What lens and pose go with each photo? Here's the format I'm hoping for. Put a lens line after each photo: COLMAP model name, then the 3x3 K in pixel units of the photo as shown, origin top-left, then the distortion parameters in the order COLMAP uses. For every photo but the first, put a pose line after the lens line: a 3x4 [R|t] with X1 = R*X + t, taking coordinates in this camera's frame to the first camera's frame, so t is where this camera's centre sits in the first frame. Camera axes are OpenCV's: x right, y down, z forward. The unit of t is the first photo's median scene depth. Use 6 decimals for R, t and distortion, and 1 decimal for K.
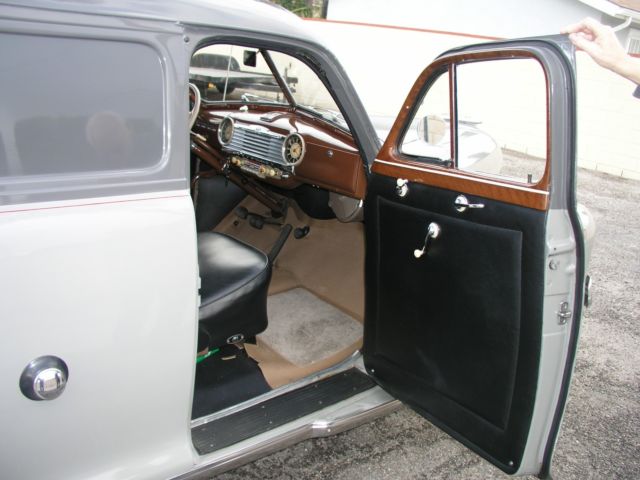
lens RADIAL K [[657.0, 0, 320.0], [0, 657.0, 240.0], [0, 0, 1]] dist [-0.246493, 0.297508]
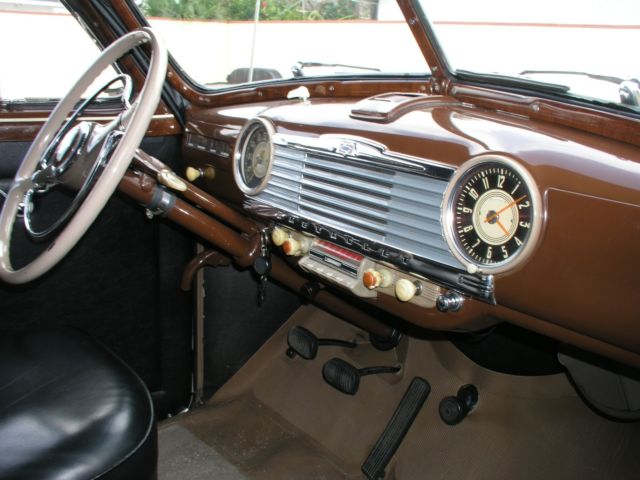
lens RADIAL K [[657.0, 0, 320.0], [0, 657.0, 240.0], [0, 0, 1]] dist [-0.246493, 0.297508]
pose [[0.996087, -0.044464, -0.076377, -0.083559], [0.042499, 0.998727, -0.027164, -0.112182], [0.077488, 0.023812, 0.996709, 0.656867]]
